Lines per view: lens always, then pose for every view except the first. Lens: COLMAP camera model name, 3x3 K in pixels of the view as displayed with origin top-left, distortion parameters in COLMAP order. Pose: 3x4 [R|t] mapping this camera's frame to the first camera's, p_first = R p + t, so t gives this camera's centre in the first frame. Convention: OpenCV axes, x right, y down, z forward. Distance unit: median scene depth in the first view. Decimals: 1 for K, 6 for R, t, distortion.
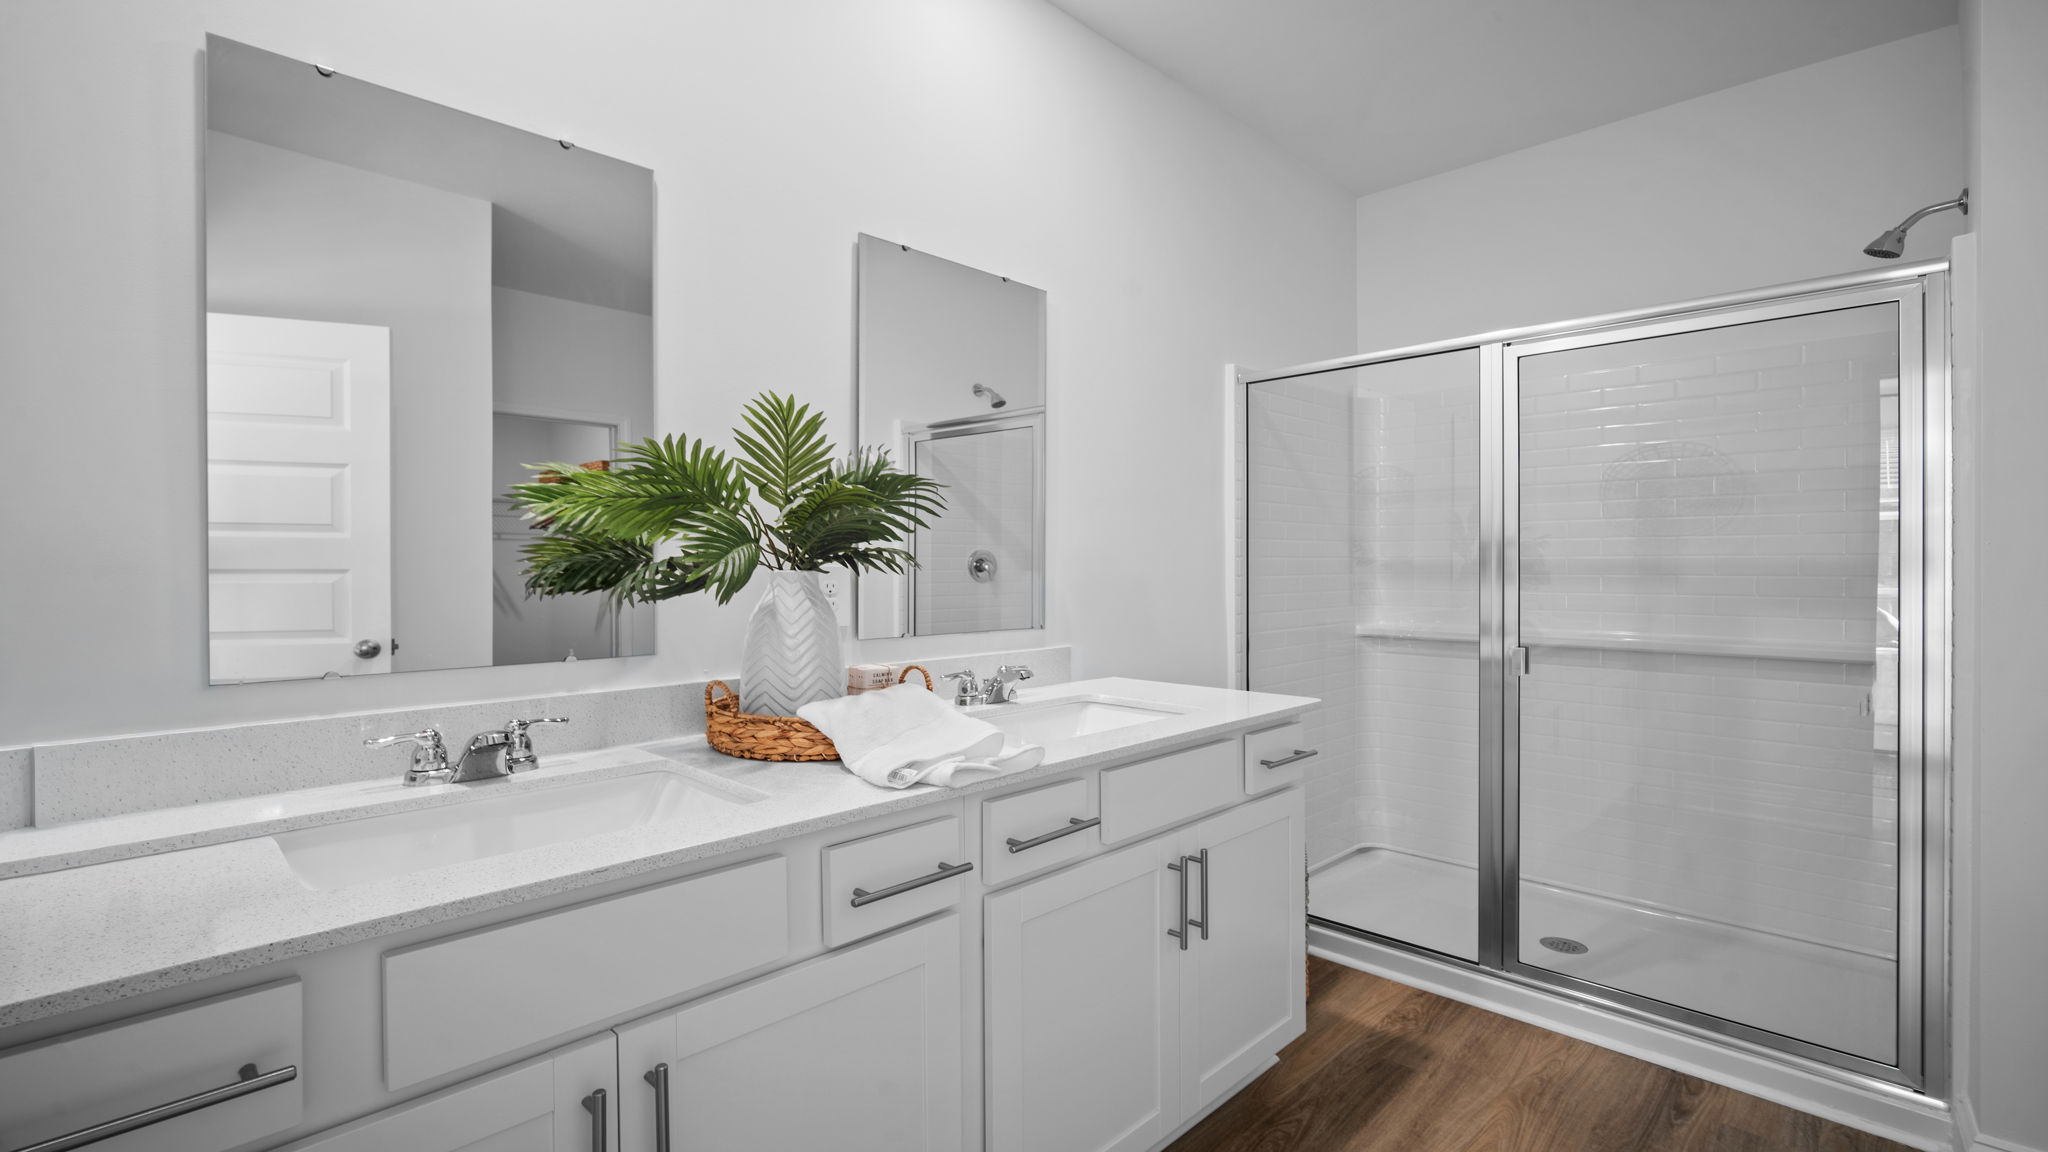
lens RADIAL K [[933.4, 0, 1024.0], [0, 933.4, 576.0], [0, 0, 1]] dist [-0.007042, -0.000468]
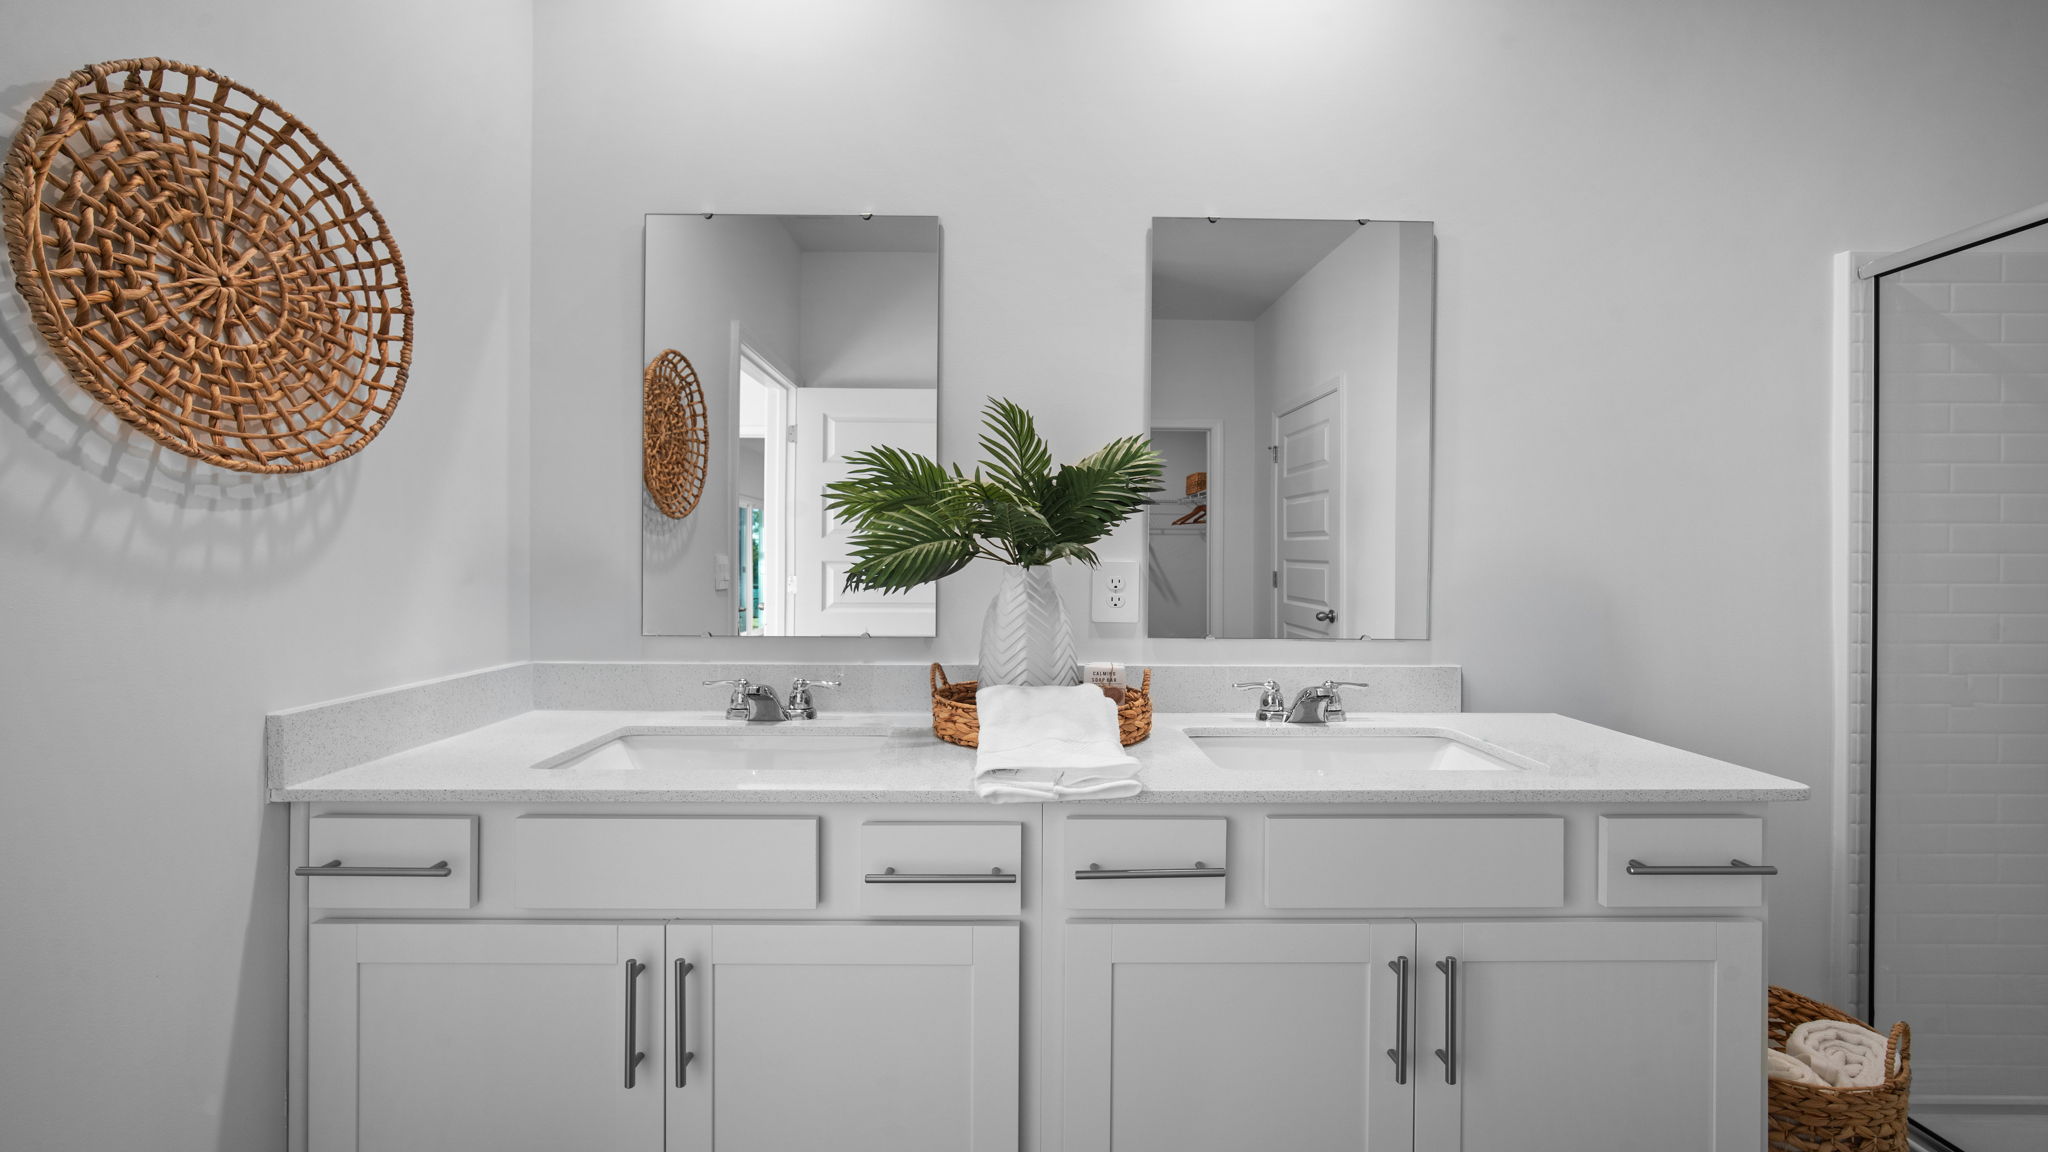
lens RADIAL K [[919.5, 0, 1015.1], [0, 919.5, 567.8], [0, 0, 1]] dist [-0.003377, 0.000375]
pose [[0.704553, 0.011703, -0.709555, 0.468882], [-0.015217, 0.999883, 0.001382, -0.003960], [0.709488, 0.009823, 0.704649, 0.266167]]
